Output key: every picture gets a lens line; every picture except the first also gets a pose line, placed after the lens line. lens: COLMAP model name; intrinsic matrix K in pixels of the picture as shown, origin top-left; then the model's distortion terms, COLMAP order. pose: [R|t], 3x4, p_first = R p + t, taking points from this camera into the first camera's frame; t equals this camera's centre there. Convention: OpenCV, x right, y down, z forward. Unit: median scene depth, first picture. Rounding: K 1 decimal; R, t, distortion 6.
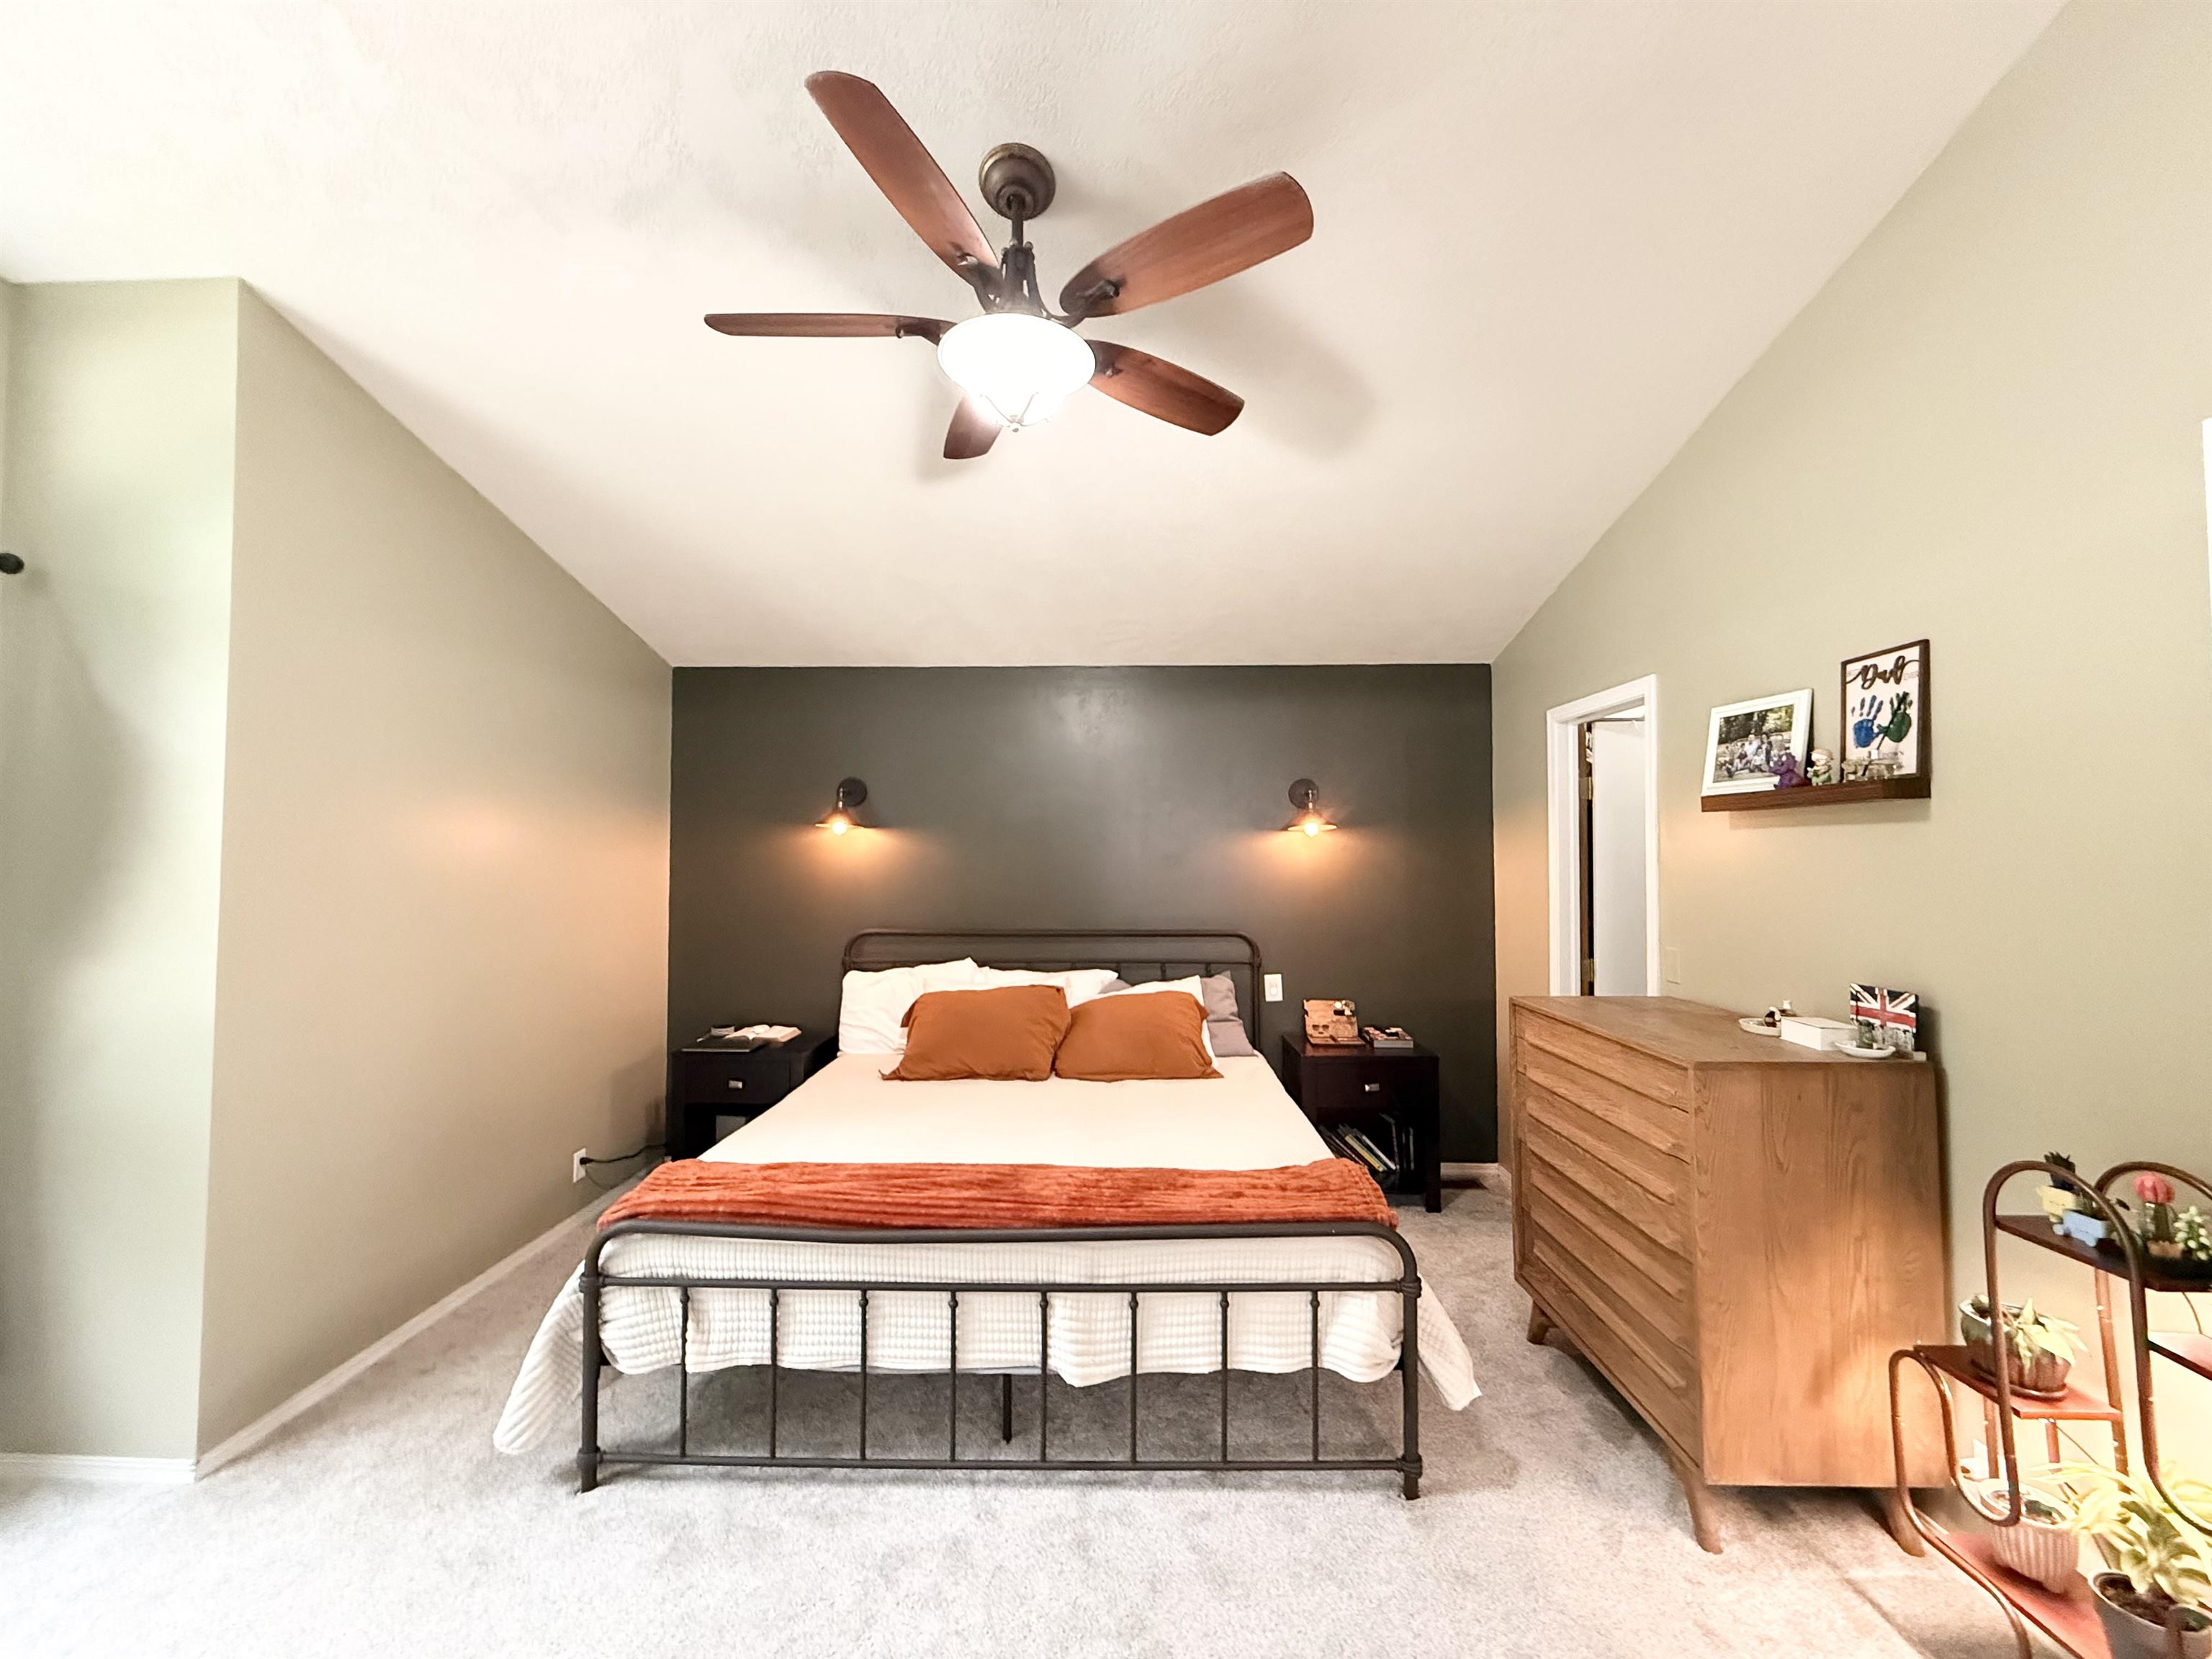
lens RADIAL K [[880.5, 0, 1100.9], [0, 880.5, 828.1], [0, 0, 1]] dist [0.000390, 0.000493]
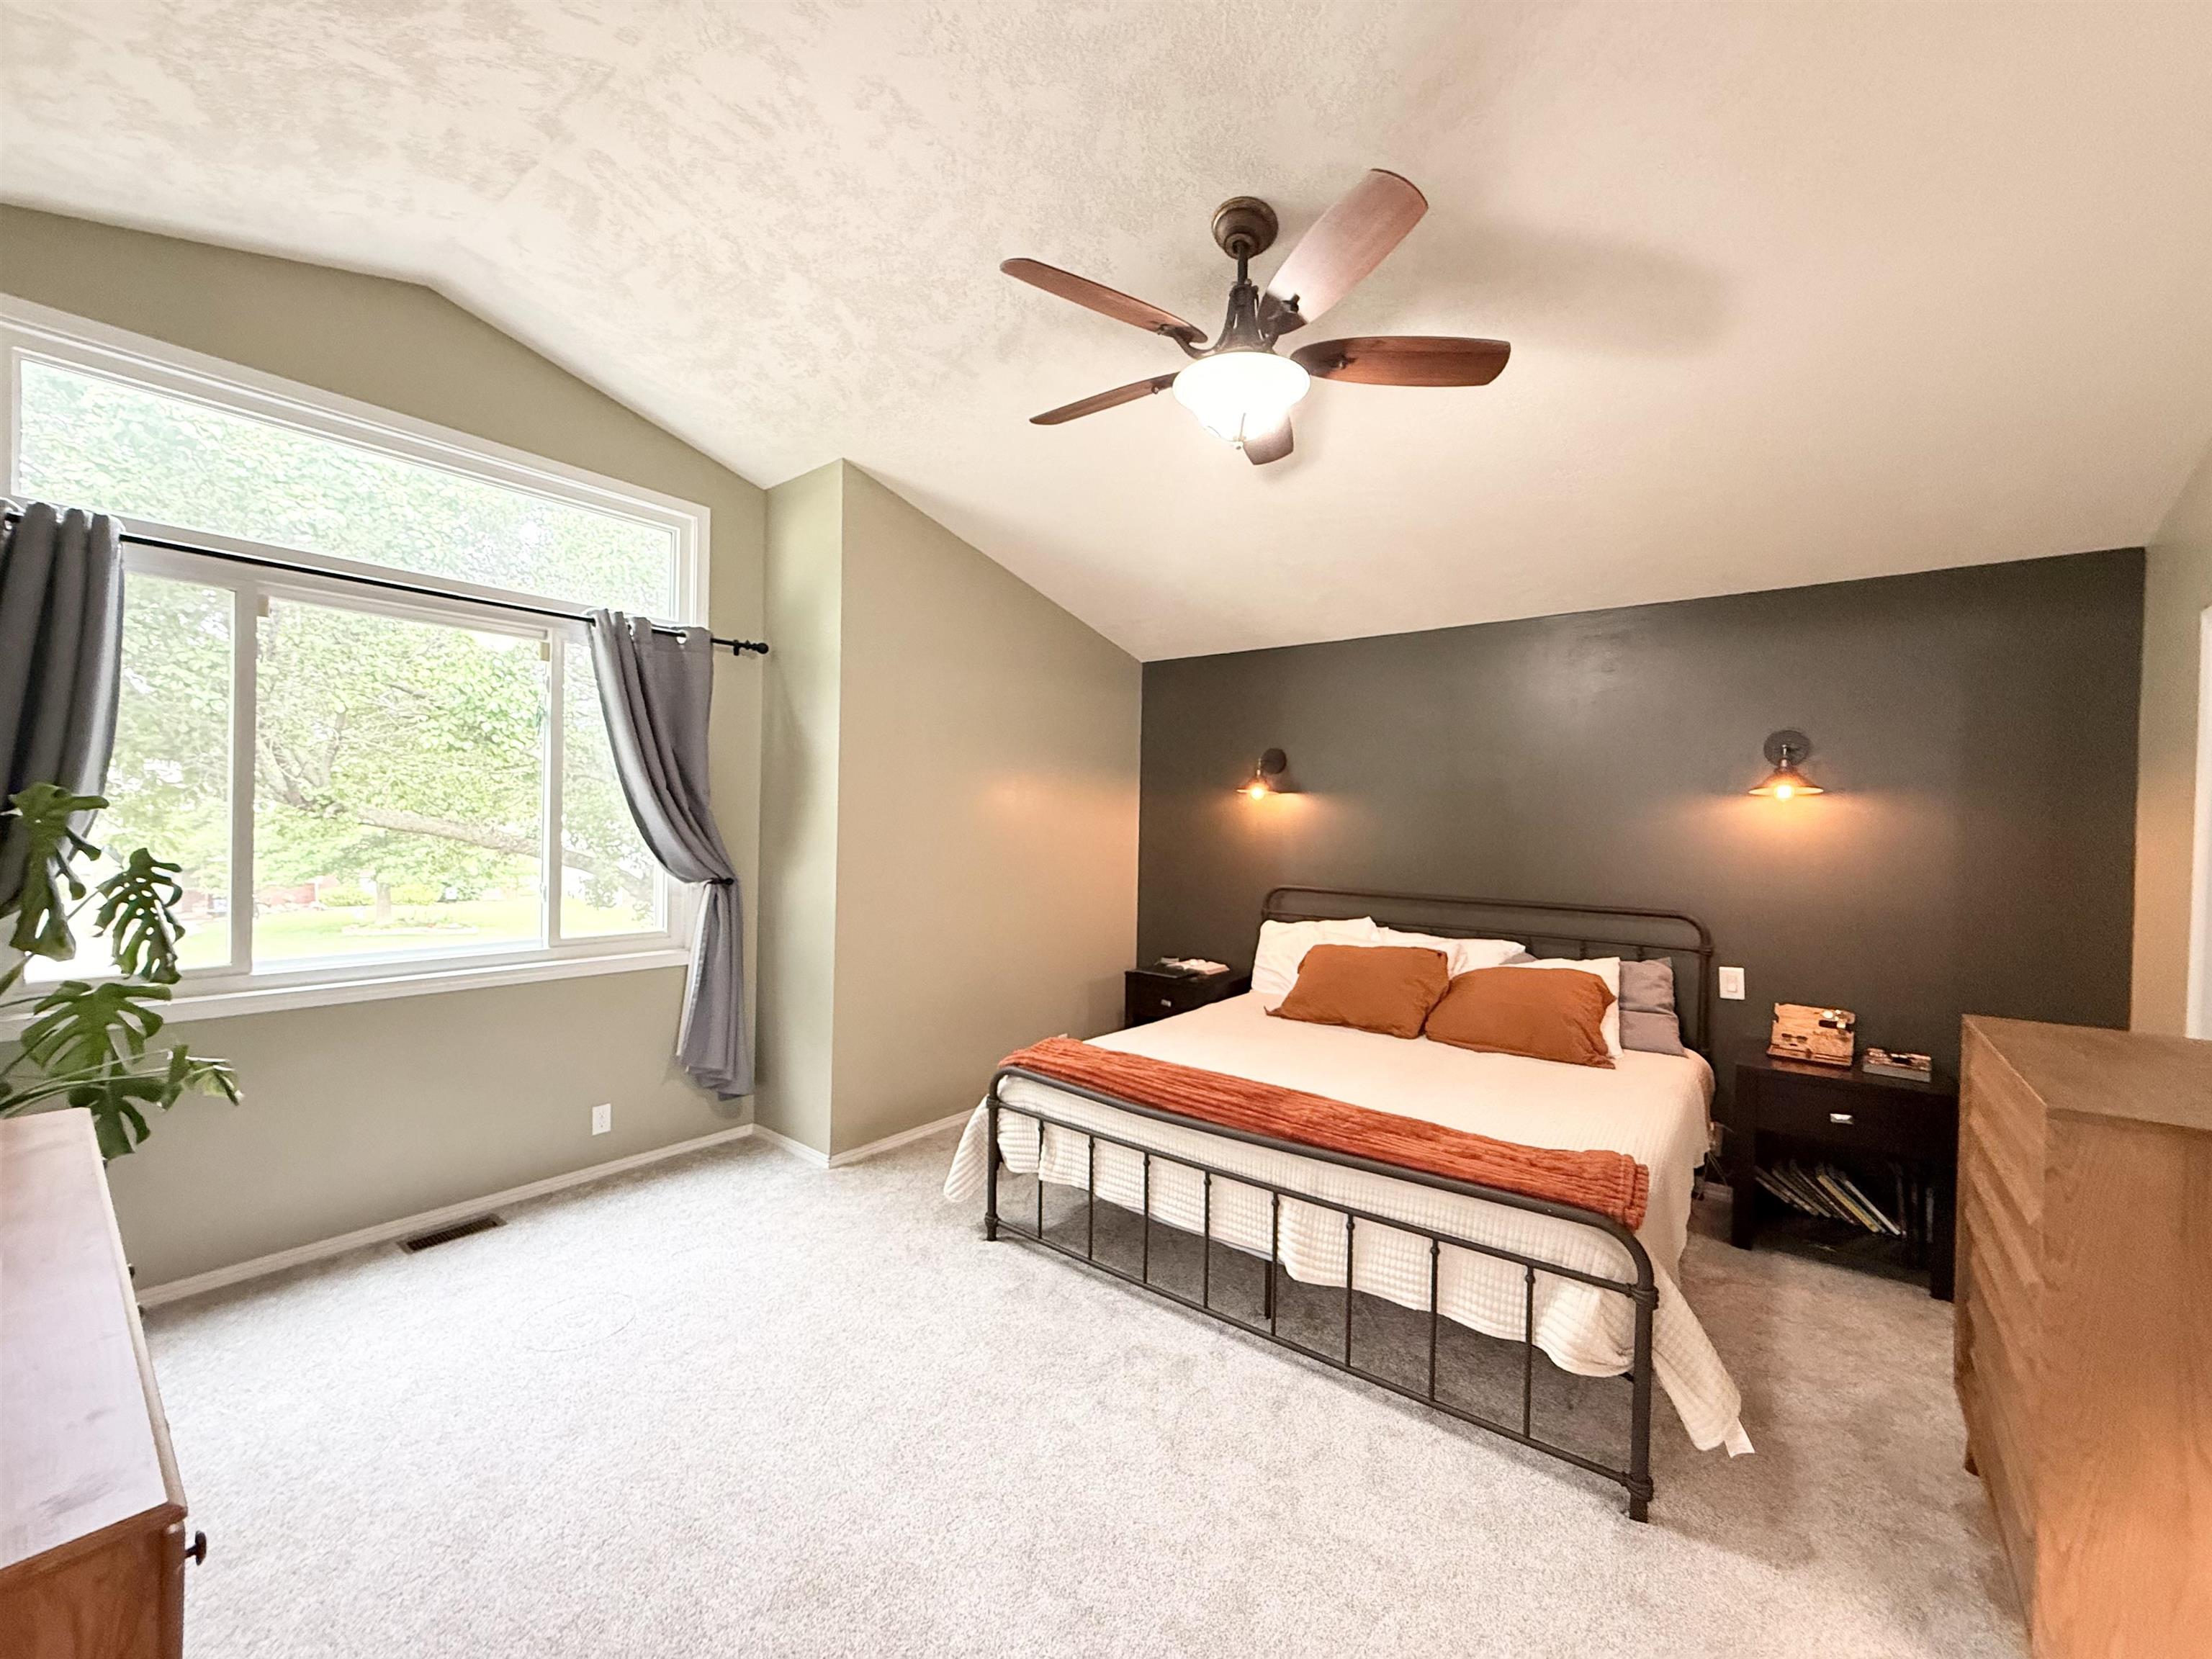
lens RADIAL K [[880.5, 0, 1102.7], [0, 880.5, 828.2], [0, 0, 1]] dist [0.000390, 0.000493]
pose [[0.800540, 0.021629, -0.598889, 0.425094], [0.000928, 0.999303, 0.037331, 0.004741], [0.599279, -0.030441, 0.799961, -0.045738]]
